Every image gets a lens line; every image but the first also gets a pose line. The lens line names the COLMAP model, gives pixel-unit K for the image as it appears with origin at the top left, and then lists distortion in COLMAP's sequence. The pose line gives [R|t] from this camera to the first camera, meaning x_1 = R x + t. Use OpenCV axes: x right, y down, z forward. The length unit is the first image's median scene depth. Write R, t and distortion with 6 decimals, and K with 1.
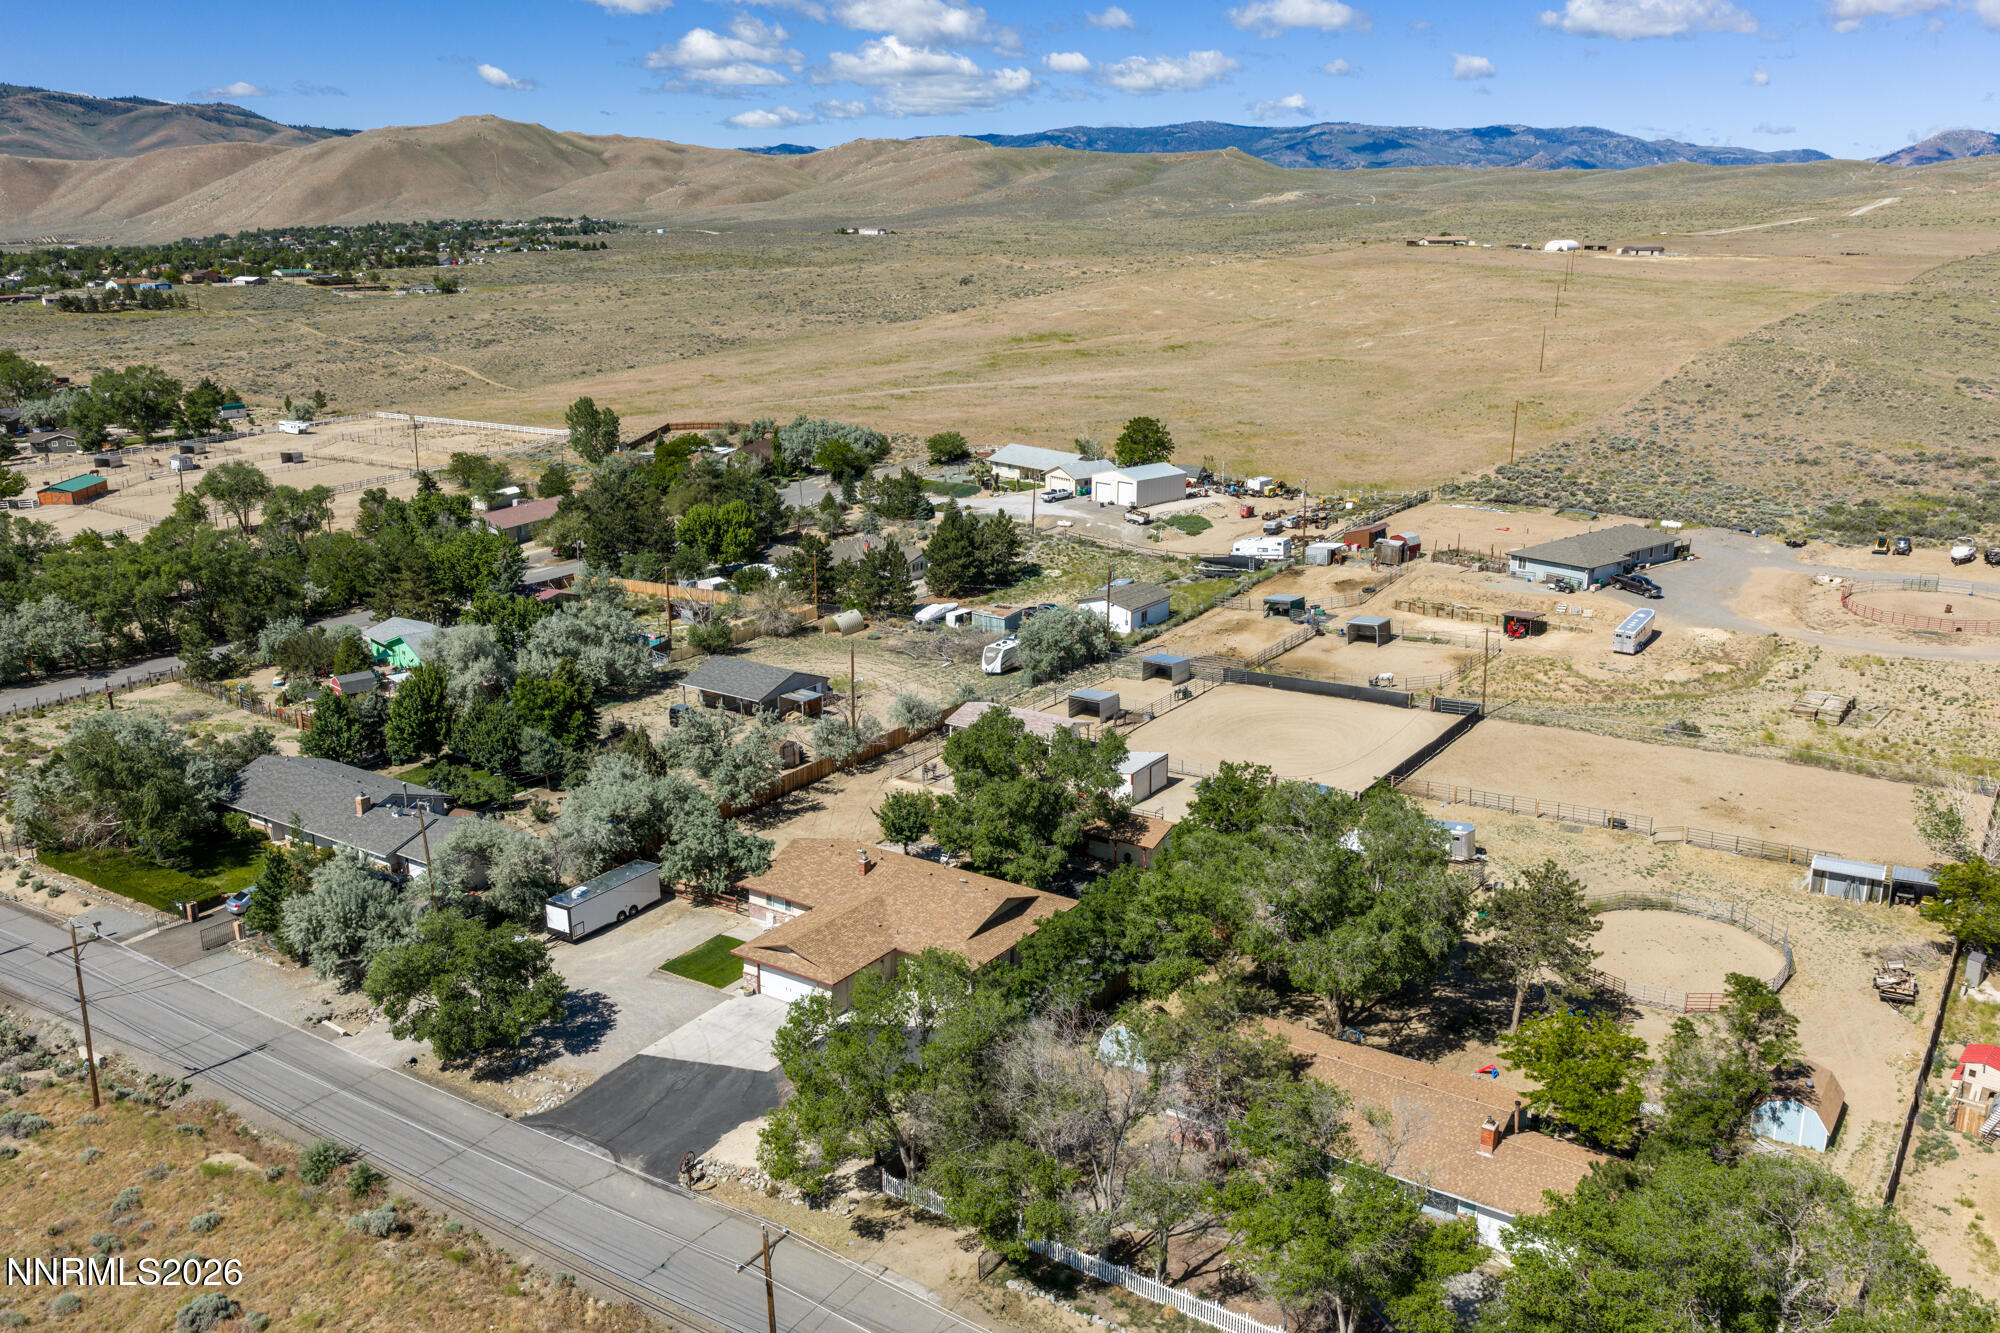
lens RADIAL K [[1645.3, 0, 994.8], [0, 1645.3, 659.3], [0, 0, 1]] dist [0.022701, -0.039157]
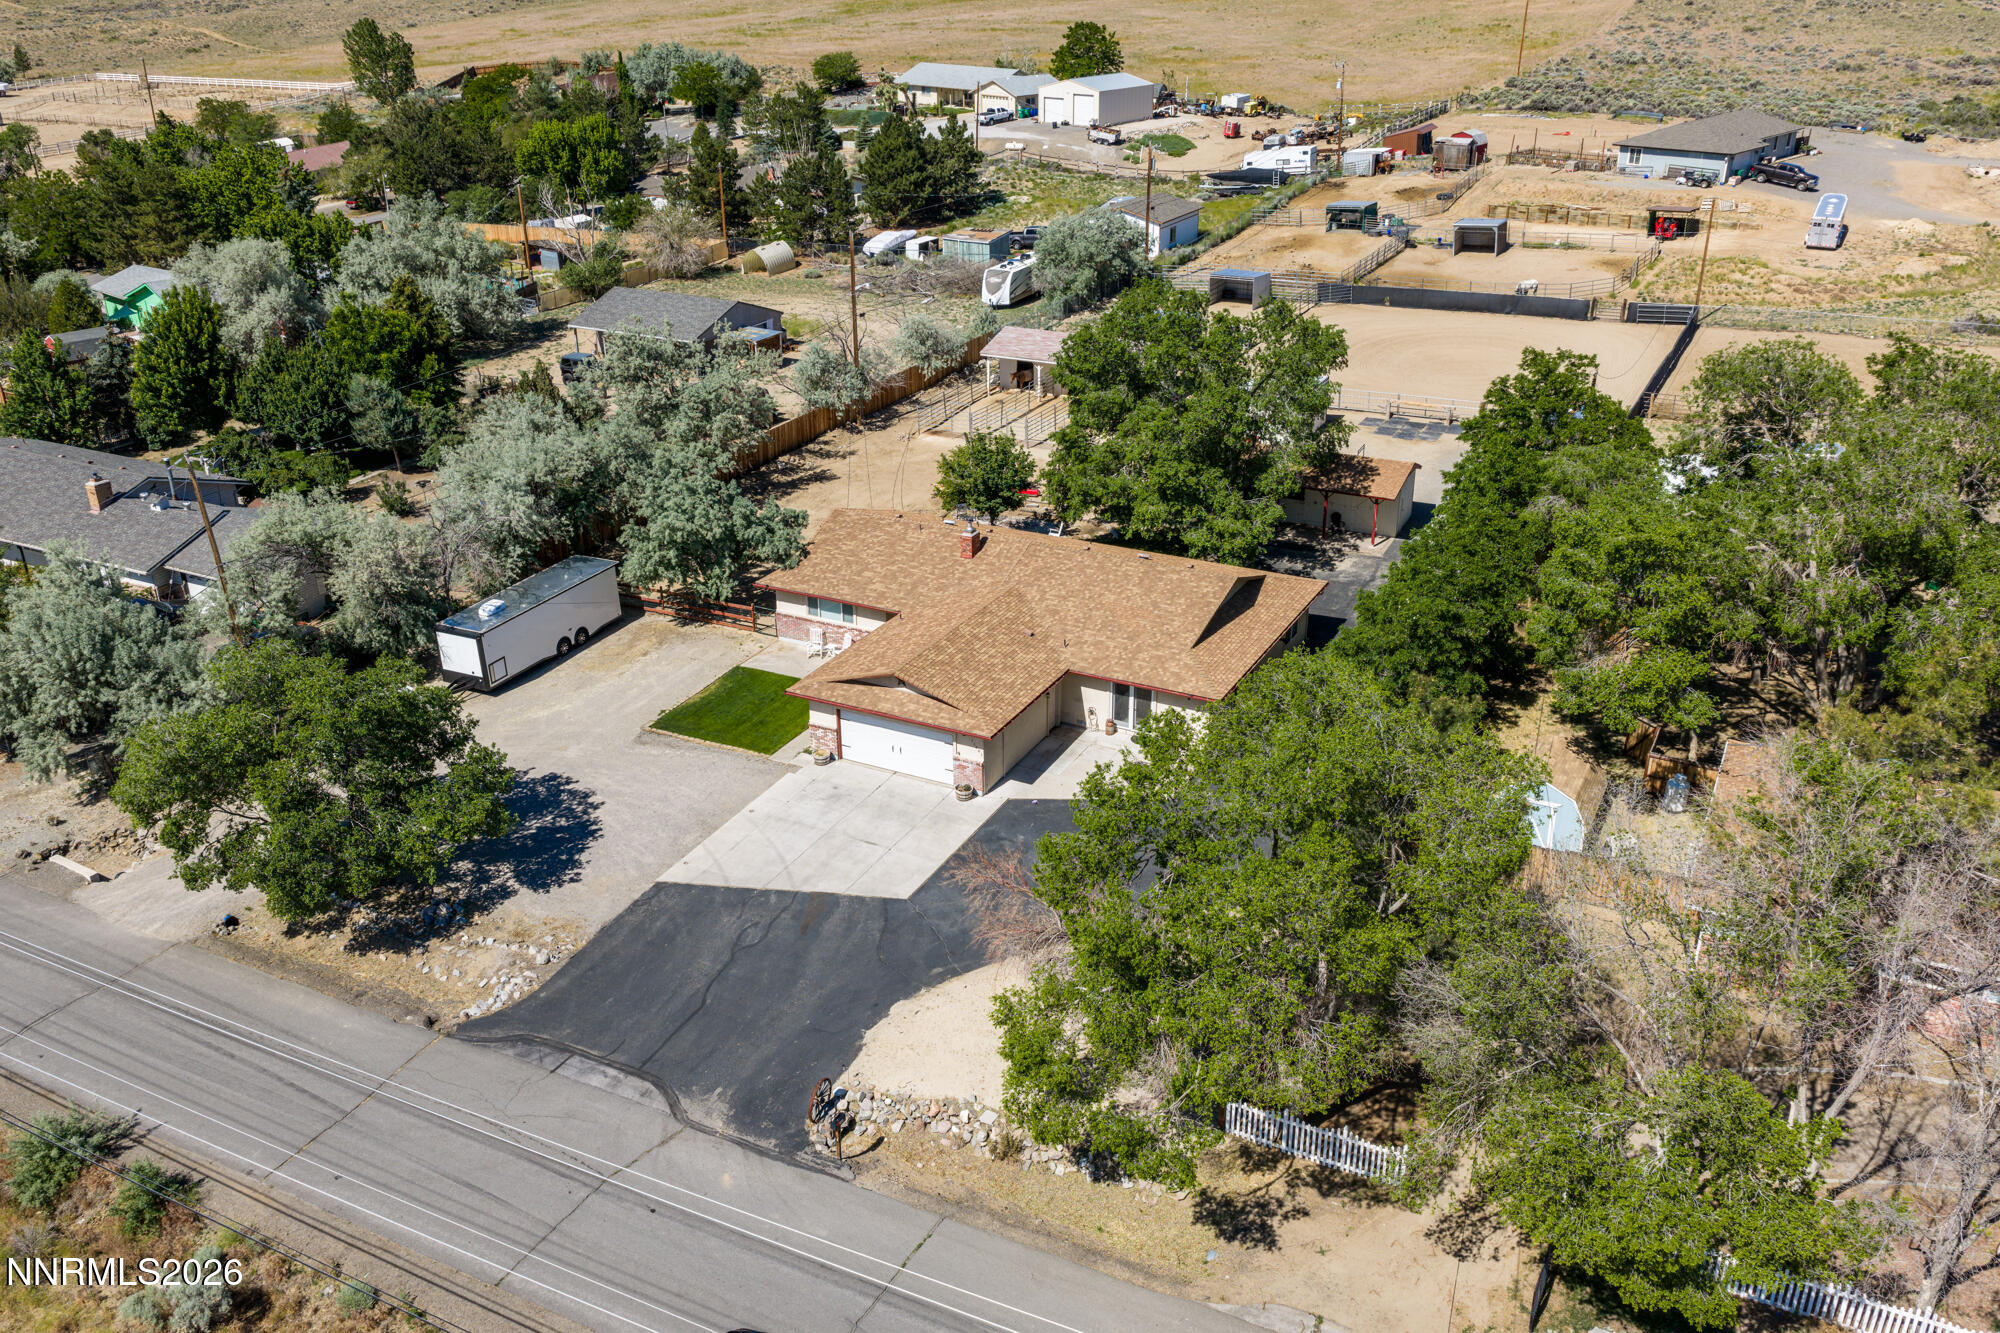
lens RADIAL K [[1645.3, 0, 1003.6], [0, 1645.3, 668.9], [0, 0, 1]] dist [0.022701, -0.039157]
pose [[0.992597, -0.055897, 0.107828, -0.120873], [0.037400, 0.985331, 0.166508, 0.063581], [-0.115554, -0.161243, 0.980127, 0.354408]]
